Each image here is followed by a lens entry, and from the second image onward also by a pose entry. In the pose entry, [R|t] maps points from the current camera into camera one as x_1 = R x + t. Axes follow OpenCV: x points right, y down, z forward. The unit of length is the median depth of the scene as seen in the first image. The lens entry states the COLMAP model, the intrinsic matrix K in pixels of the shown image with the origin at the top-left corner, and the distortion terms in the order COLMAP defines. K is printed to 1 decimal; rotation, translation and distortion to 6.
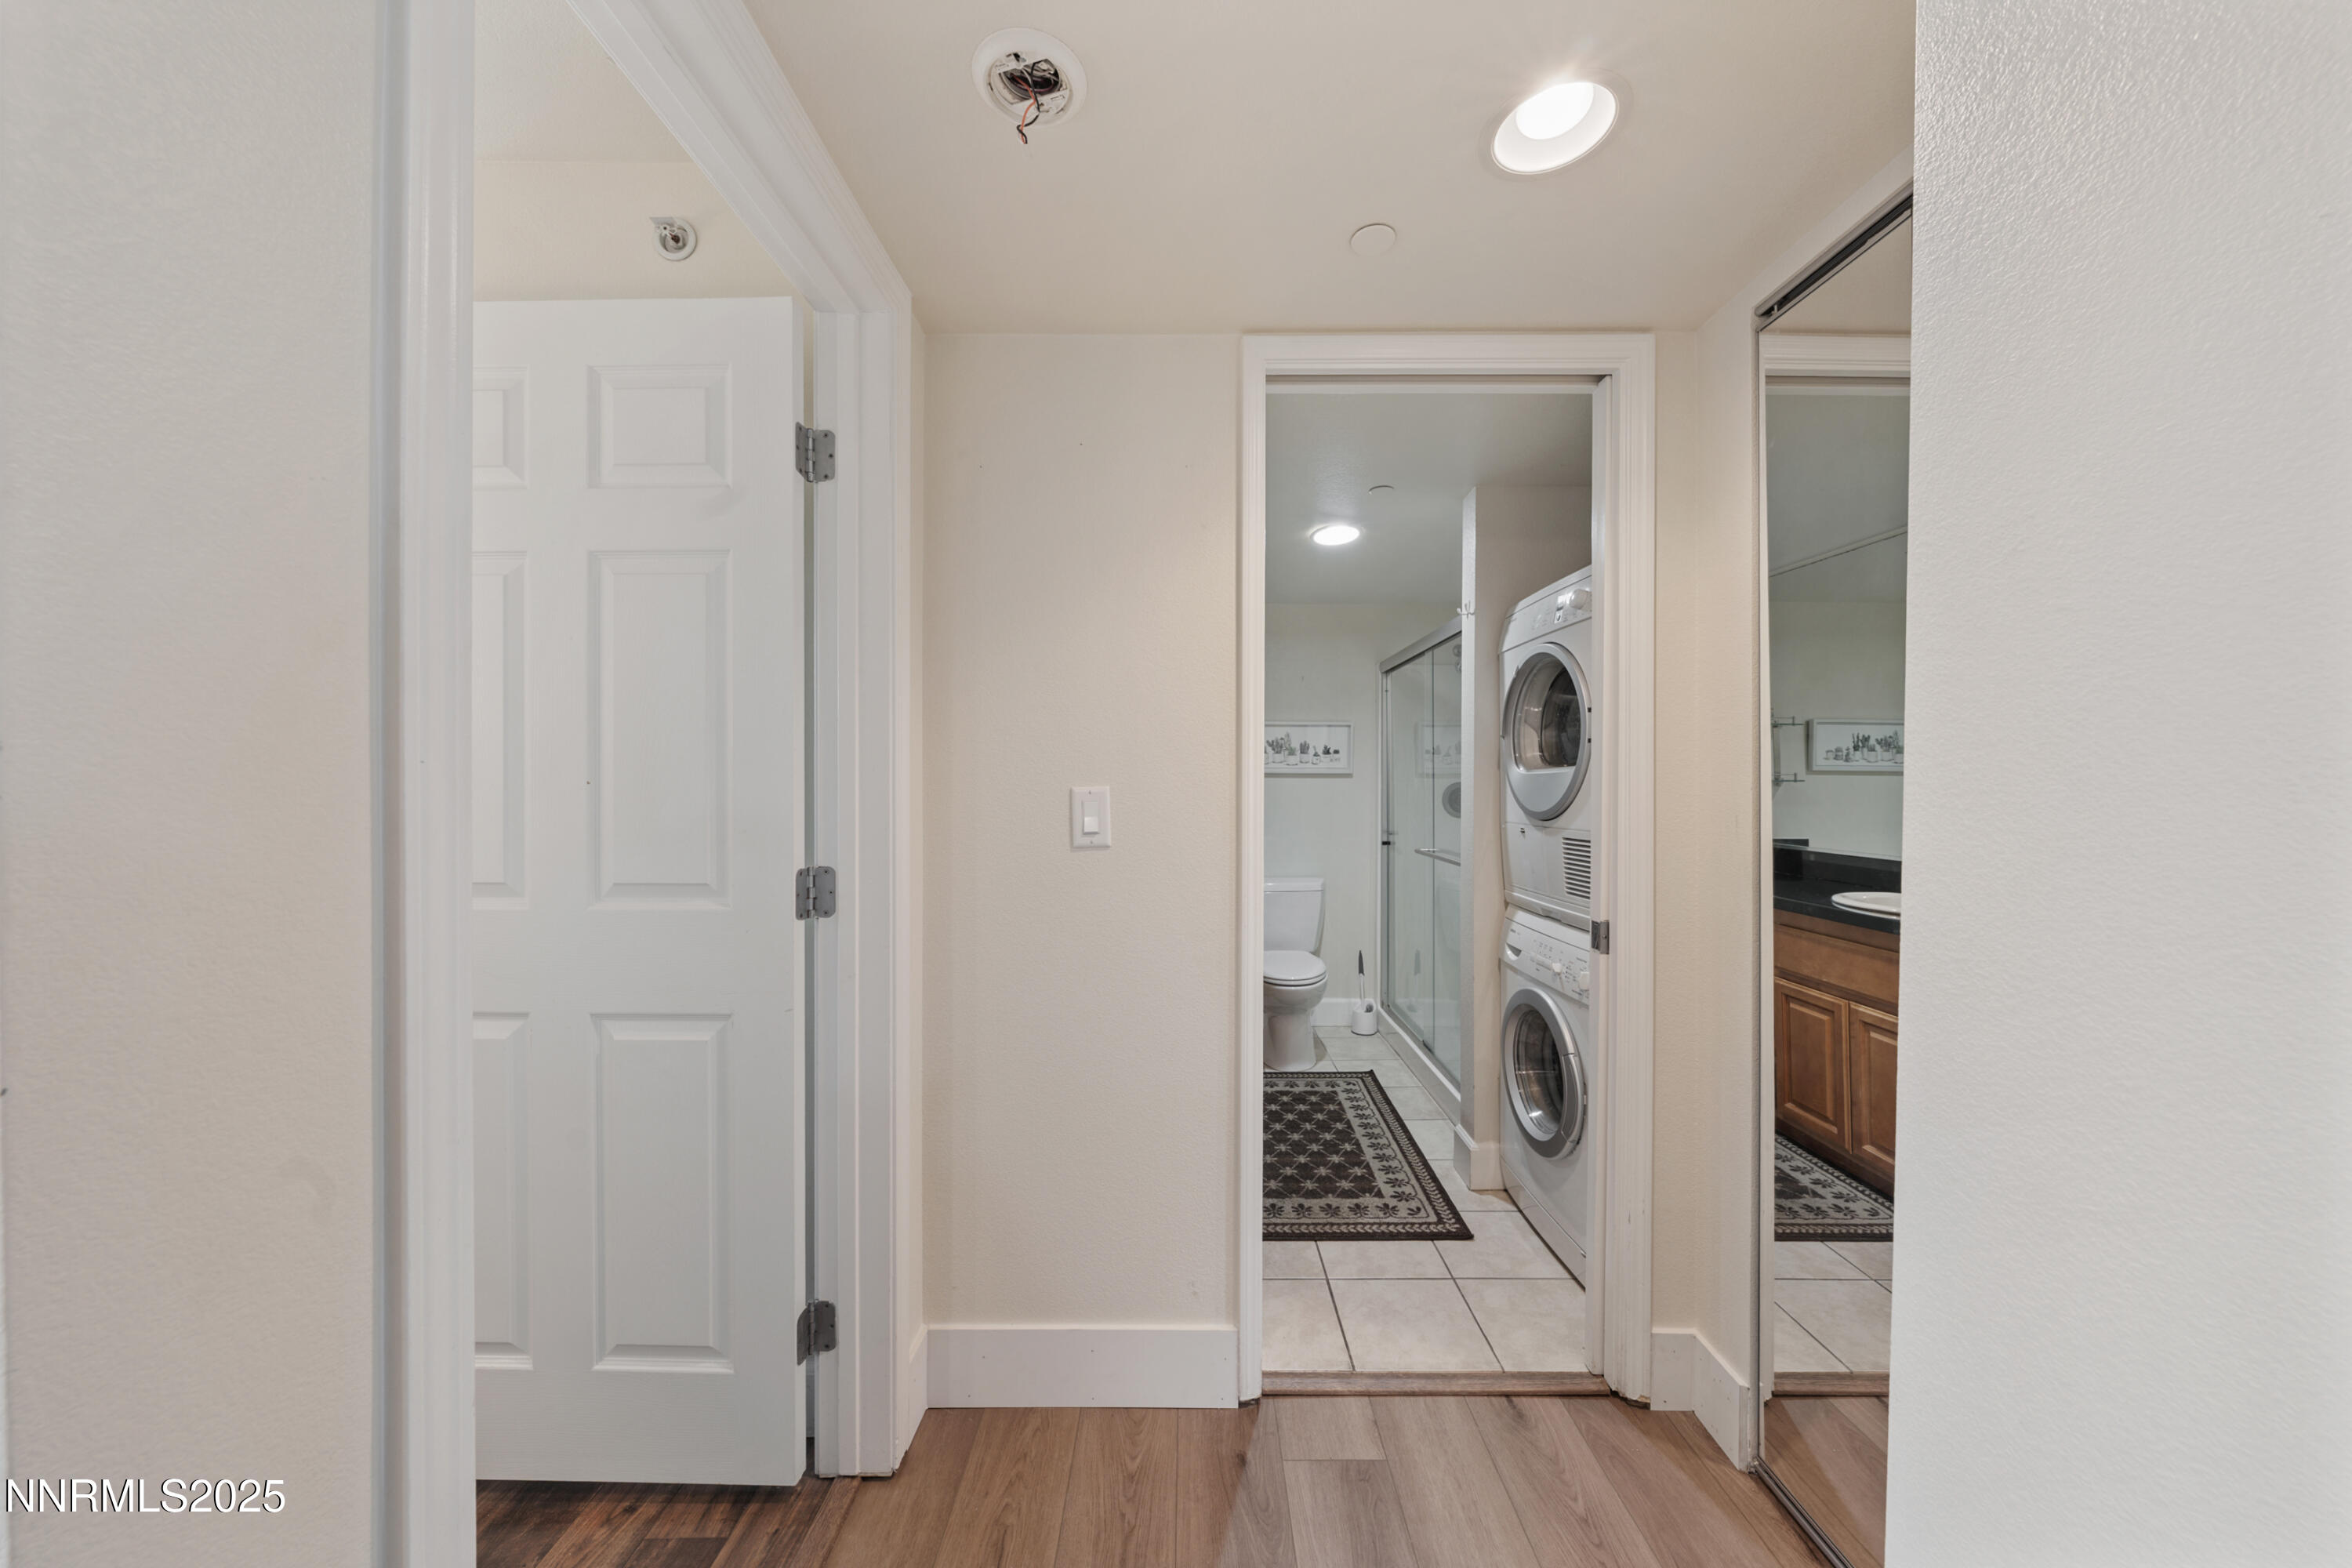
lens RADIAL K [[804.0, 0, 1165.0], [0, 804.0, 783.4], [0, 0, 1]] dist [-0.001772, -0.000300]
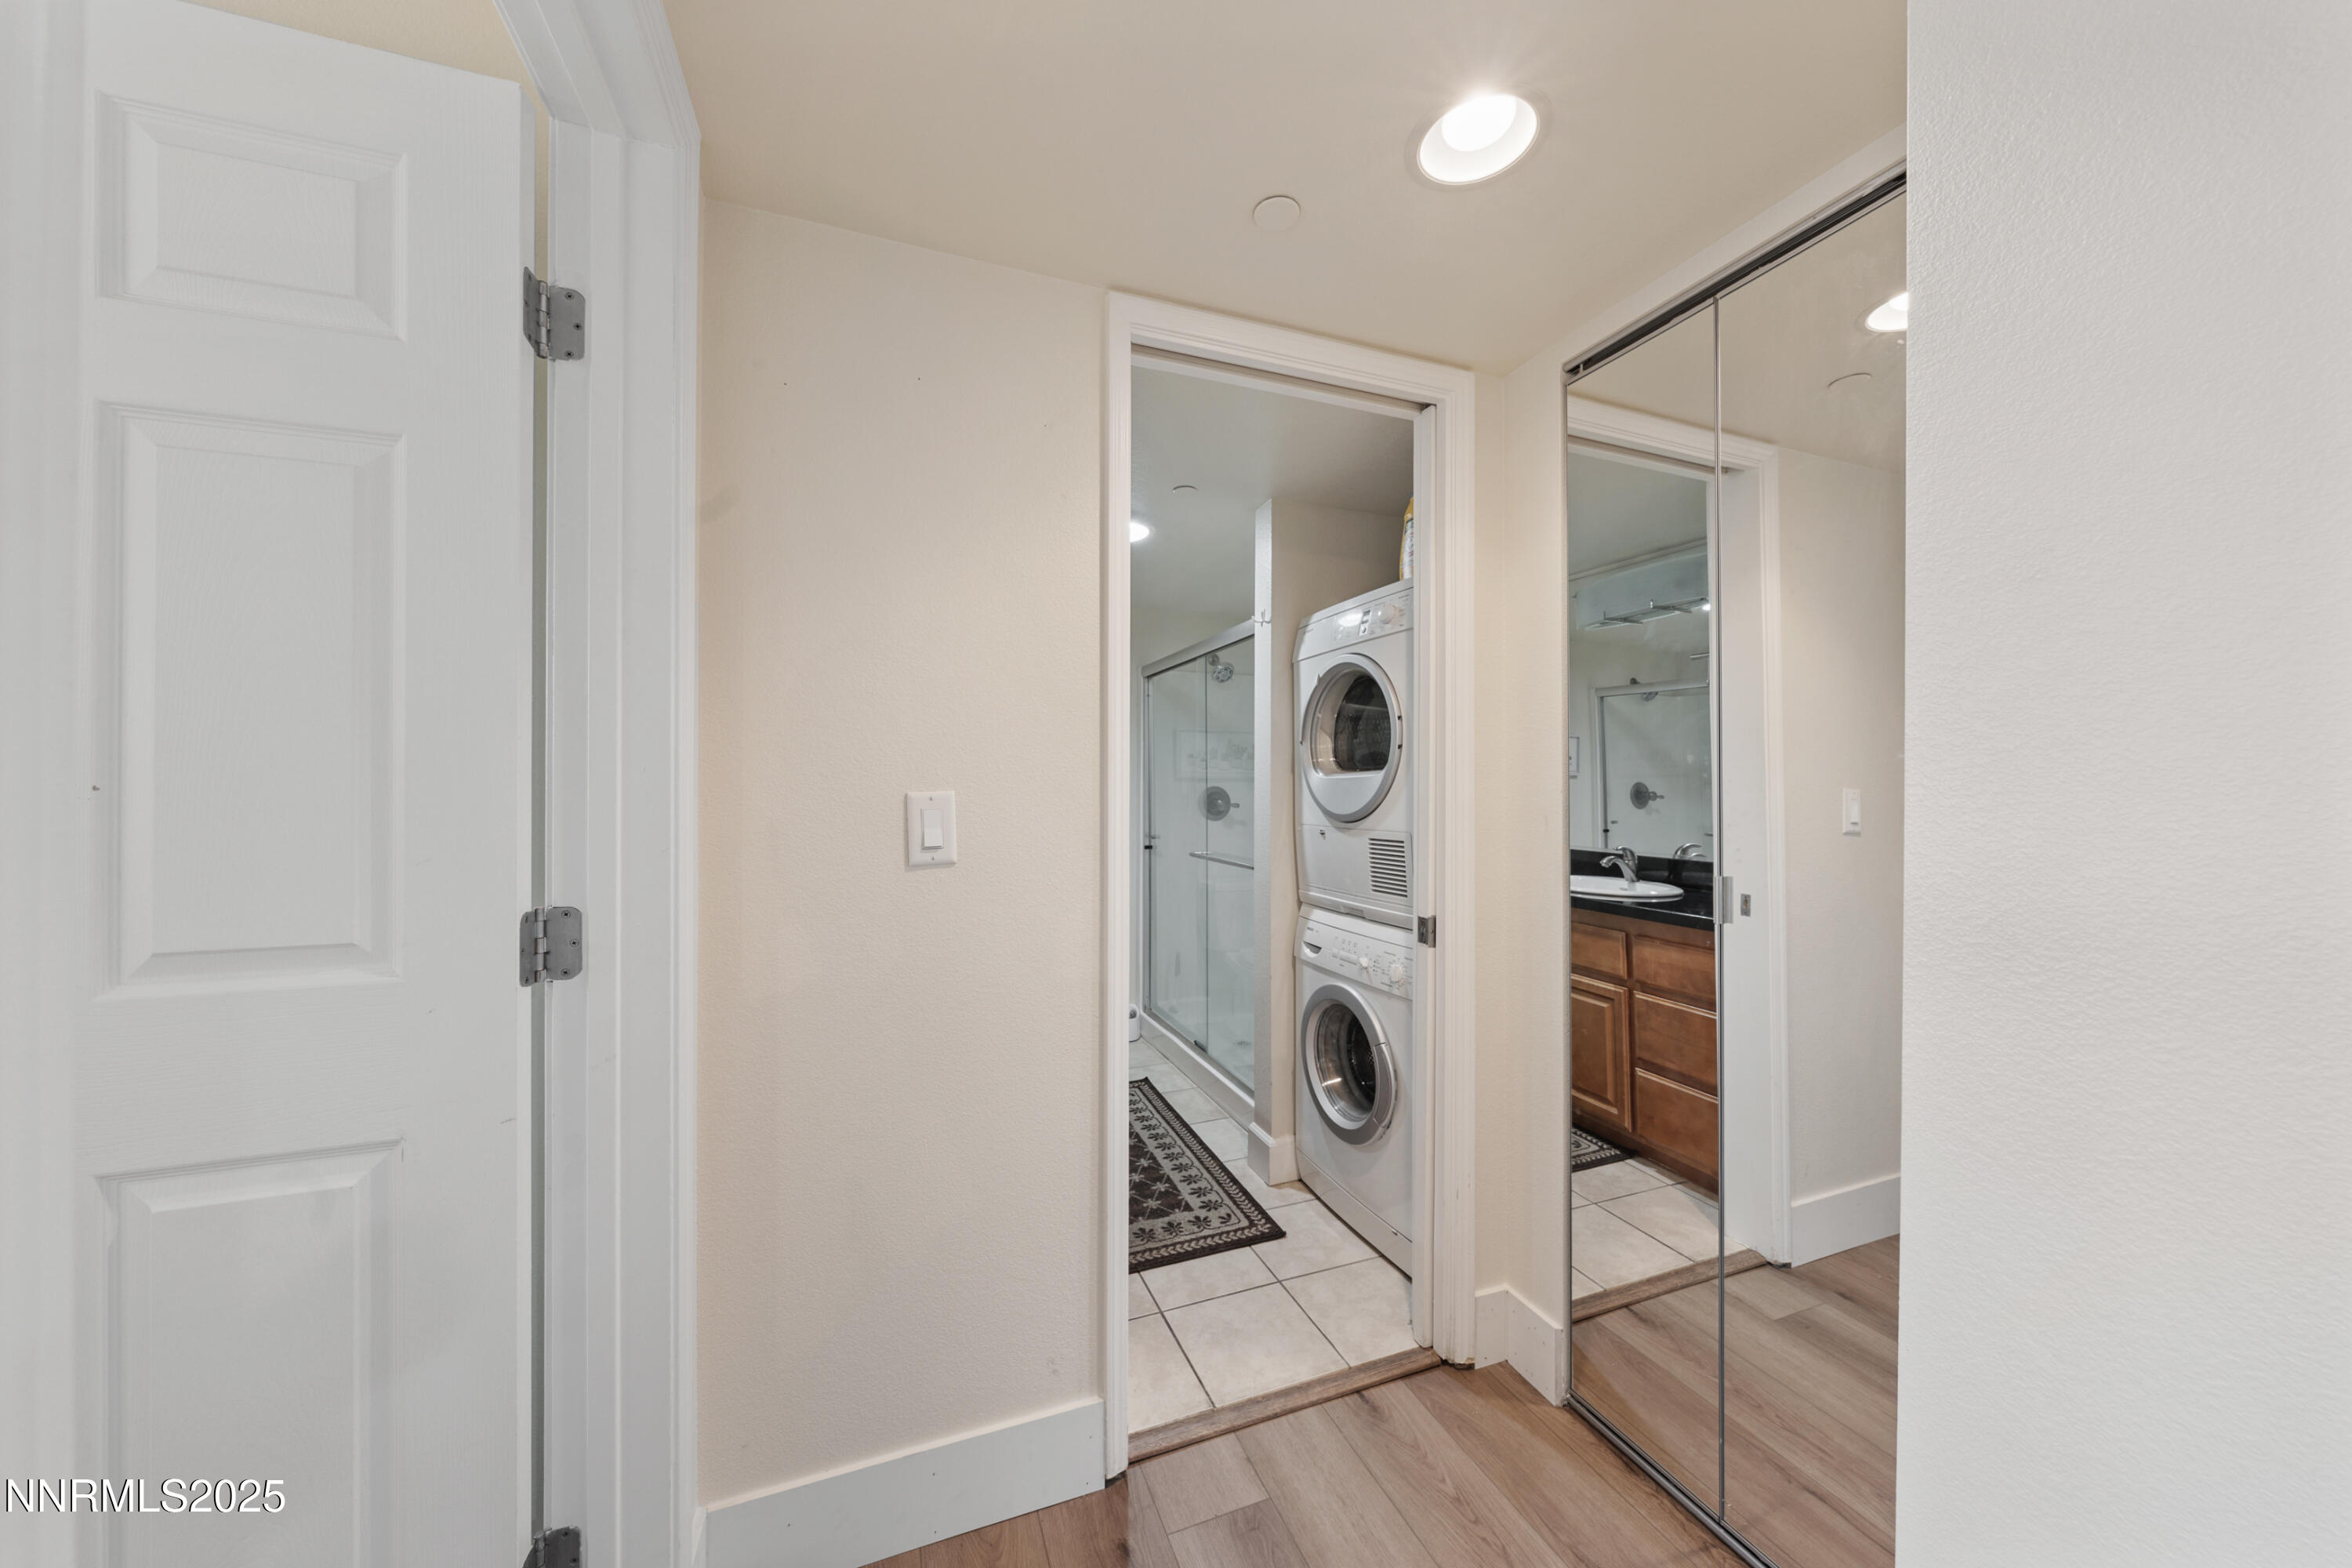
lens RADIAL K [[804.0, 0, 1164.1], [0, 804.0, 781.5], [0, 0, 1]] dist [-0.001772, -0.000300]
pose [[0.931345, 0.001092, 0.364137, -0.171736], [0.001895, 0.999967, -0.007847, 0.000582], [-0.364134, 0.007998, 0.931312, 0.139207]]
